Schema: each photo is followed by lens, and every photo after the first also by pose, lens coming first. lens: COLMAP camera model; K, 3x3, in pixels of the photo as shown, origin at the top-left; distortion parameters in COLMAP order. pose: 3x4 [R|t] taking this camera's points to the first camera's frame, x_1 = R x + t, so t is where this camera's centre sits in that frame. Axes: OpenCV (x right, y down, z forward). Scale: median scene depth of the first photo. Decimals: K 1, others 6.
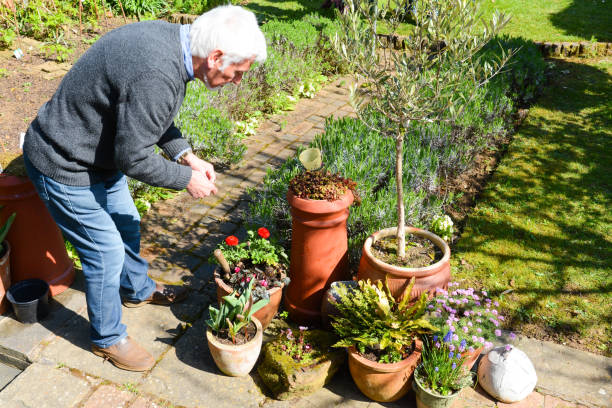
lens RADIAL K [[692.3, 0, 301.1], [0, 692.3, 201.0], [0, 0, 1]] dist [0.032534, 0.007957]
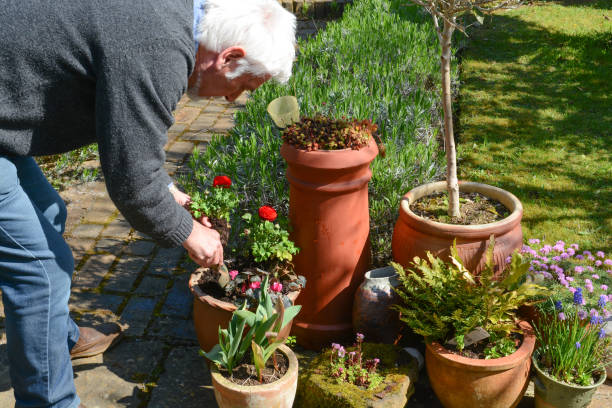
lens RADIAL K [[863.5, 0, 326.2], [0, 863.5, 204.9], [0, 0, 1]] dist [0.126577, -0.001393]
pose [[0.938593, -0.141439, 0.314703, -0.259667], [0.166693, 0.984491, -0.054691, 0.095467], [-0.302086, 0.103792, 0.947613, 0.204665]]
